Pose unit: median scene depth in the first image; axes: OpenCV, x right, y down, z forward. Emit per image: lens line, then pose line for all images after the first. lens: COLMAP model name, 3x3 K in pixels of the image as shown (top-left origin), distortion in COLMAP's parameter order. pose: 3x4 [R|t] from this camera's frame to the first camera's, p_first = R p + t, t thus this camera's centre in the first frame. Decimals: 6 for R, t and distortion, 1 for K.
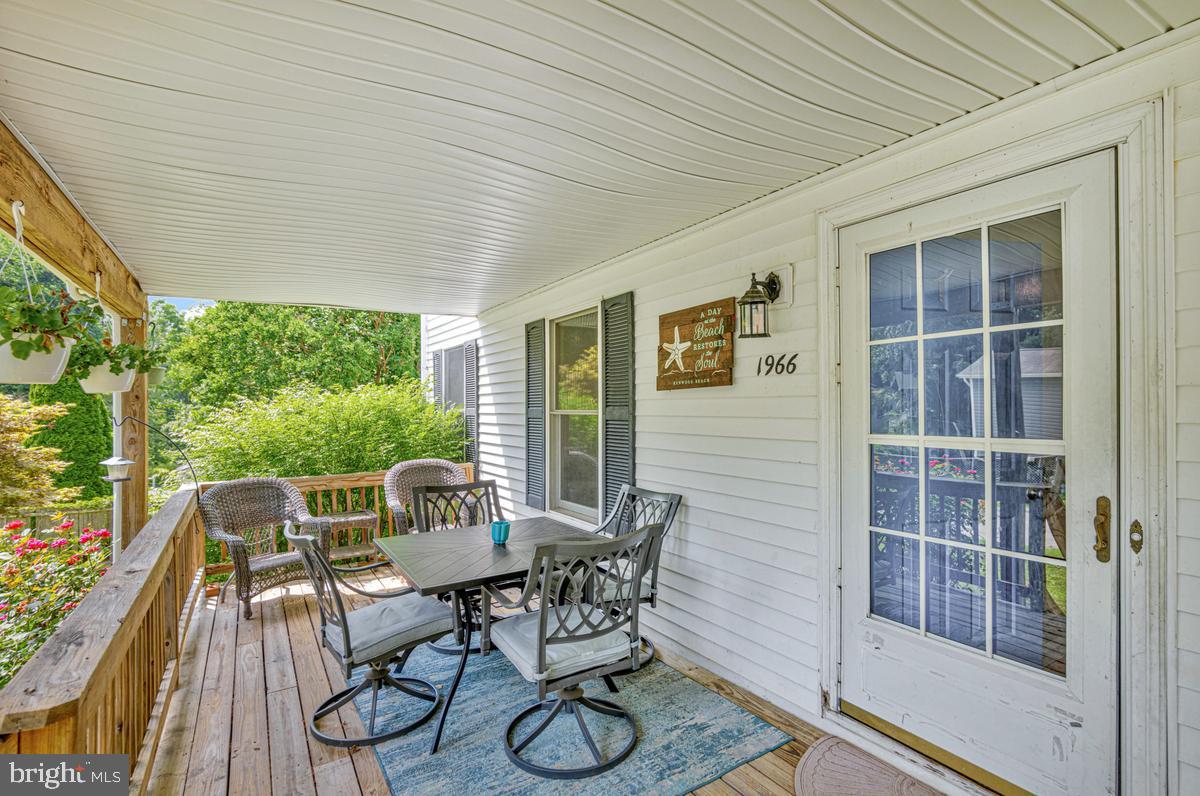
lens RADIAL K [[581.0, 0, 596.7], [0, 581.0, 405.0], [0, 0, 1]] dist [0.003743, 0.000155]
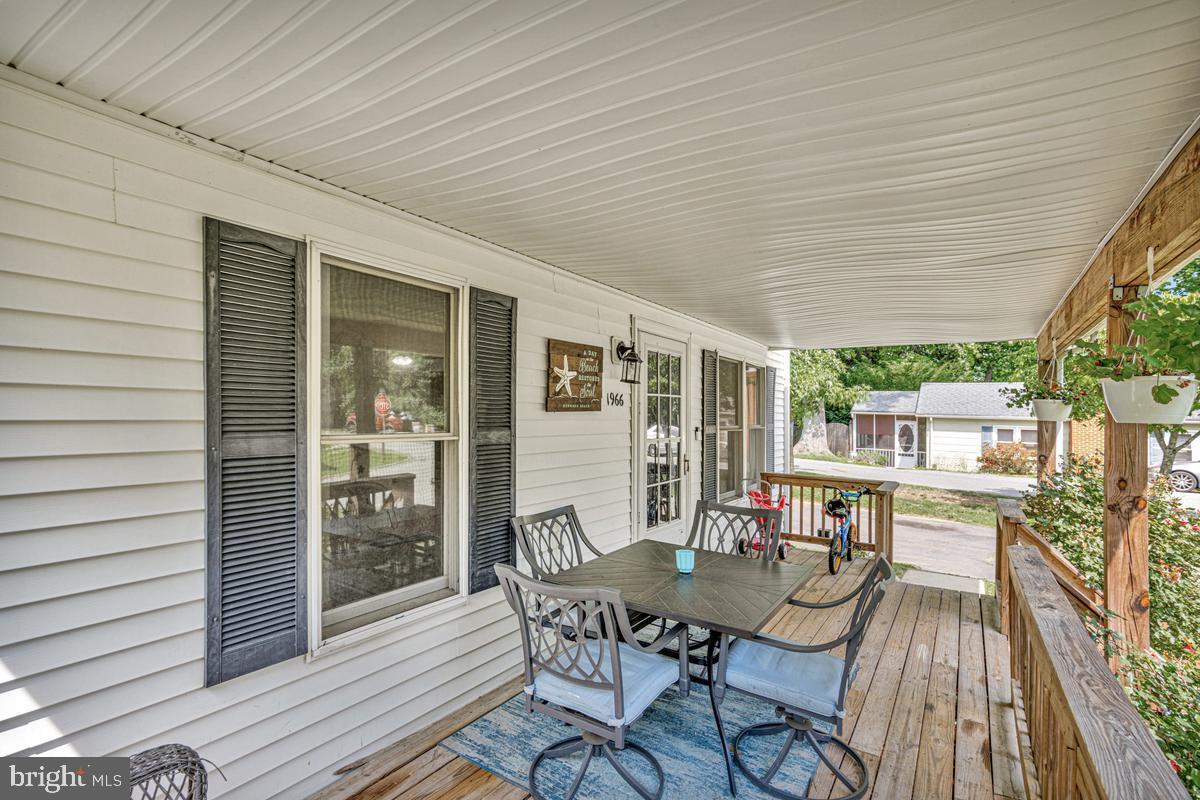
lens RADIAL K [[581.0, 0, 597.1], [0, 581.0, 408.7], [0, 0, 1]] dist [0.003743, 0.000155]
pose [[-0.446150, 0.014671, 0.894838, -0.900558], [-0.007314, 0.999772, -0.020038, -0.010741], [-0.894928, -0.015485, -0.445941, 1.464996]]
